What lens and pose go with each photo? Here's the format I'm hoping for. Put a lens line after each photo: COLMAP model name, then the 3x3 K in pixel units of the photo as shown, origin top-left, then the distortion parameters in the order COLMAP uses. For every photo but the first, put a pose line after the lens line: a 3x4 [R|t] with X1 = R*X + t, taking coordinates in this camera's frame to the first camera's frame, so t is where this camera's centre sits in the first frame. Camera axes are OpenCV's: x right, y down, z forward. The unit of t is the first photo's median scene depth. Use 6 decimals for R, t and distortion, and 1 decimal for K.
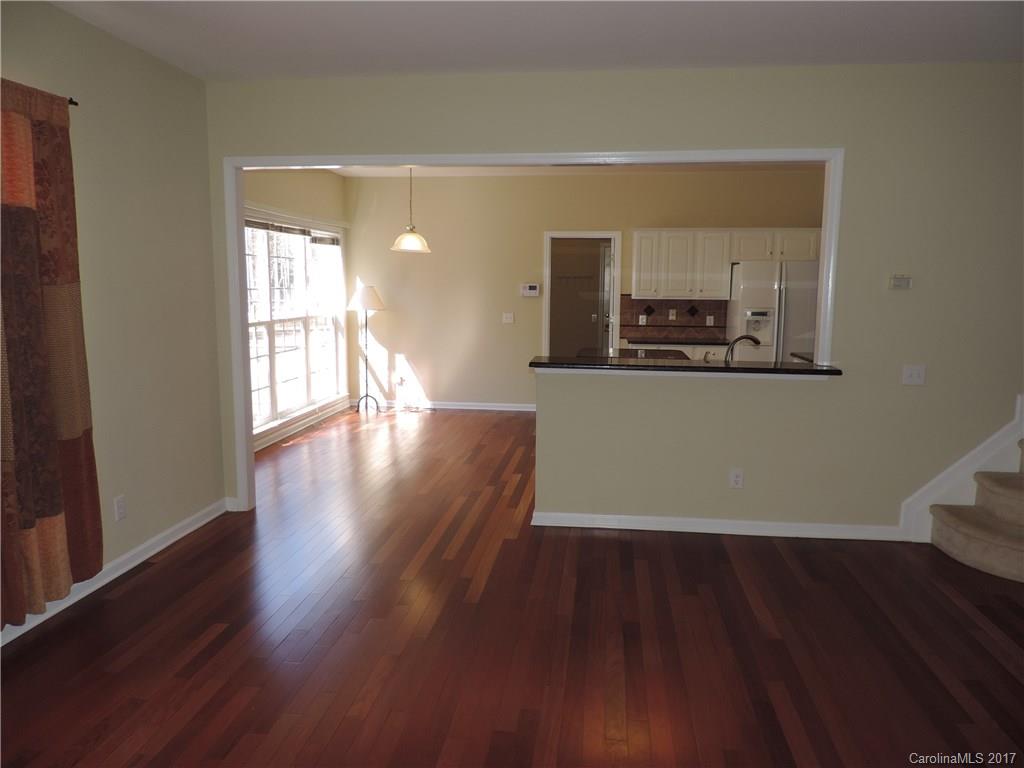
lens RADIAL K [[728.6, 0, 514.4], [0, 728.6, 383.9], [0, 0, 1]] dist [-0.012196, -0.010888]
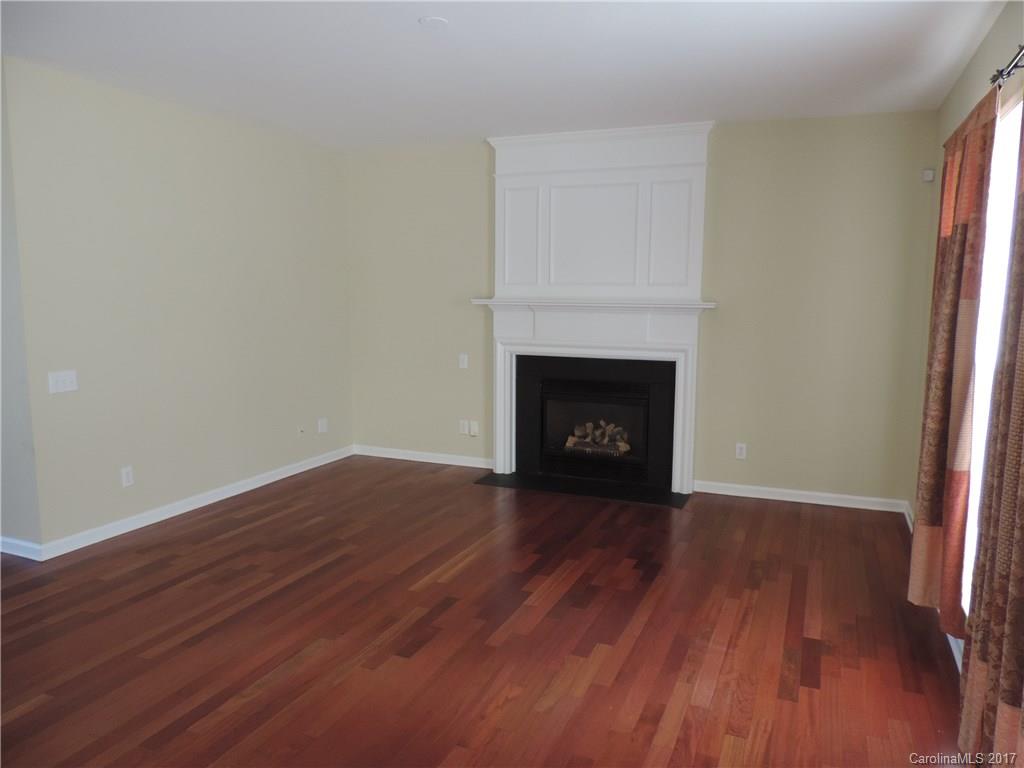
lens RADIAL K [[728.6, 0, 512.5], [0, 728.6, 397.4], [0, 0, 1]] dist [-0.012196, -0.010888]
pose [[-0.962976, -0.052342, 0.264457, -0.146176], [0.022341, 0.962102, 0.271773, -0.082907], [-0.268659, 0.267619, -0.925312, 0.569389]]
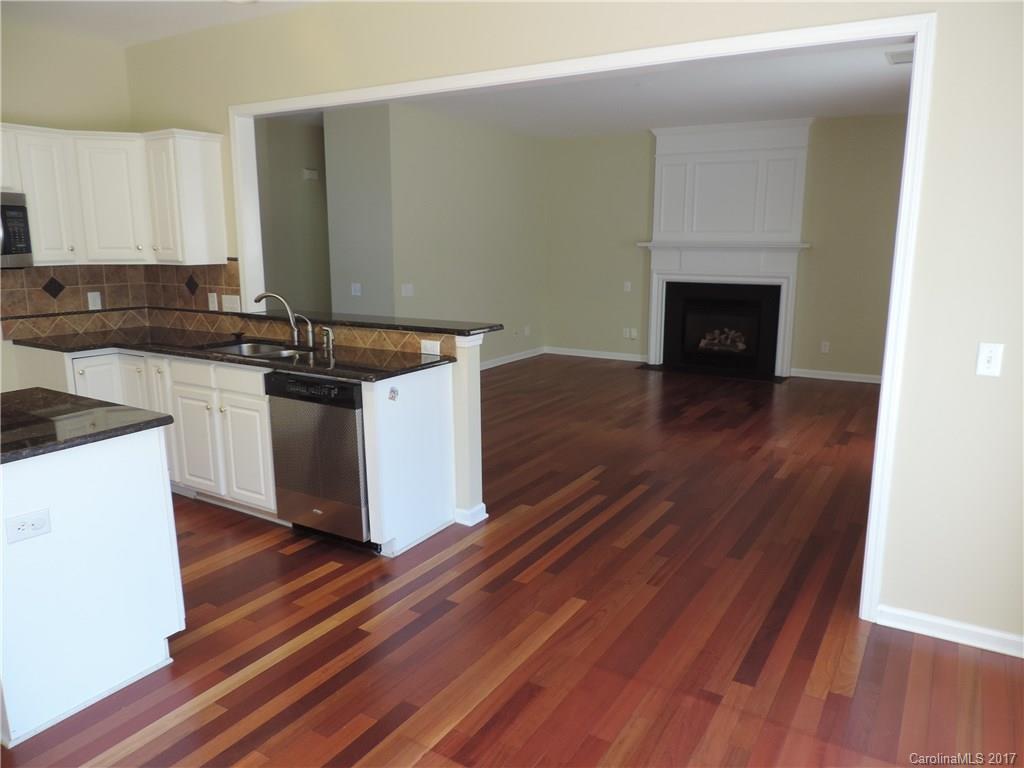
lens RADIAL K [[728.6, 0, 516.4], [0, 728.6, 386.4], [0, 0, 1]] dist [-0.012196, -0.010888]
pose [[-0.914597, -0.089500, 0.394337, -0.182642], [0.045033, 0.946587, 0.319287, -0.125303], [-0.401851, 0.309777, -0.861716, 0.905763]]
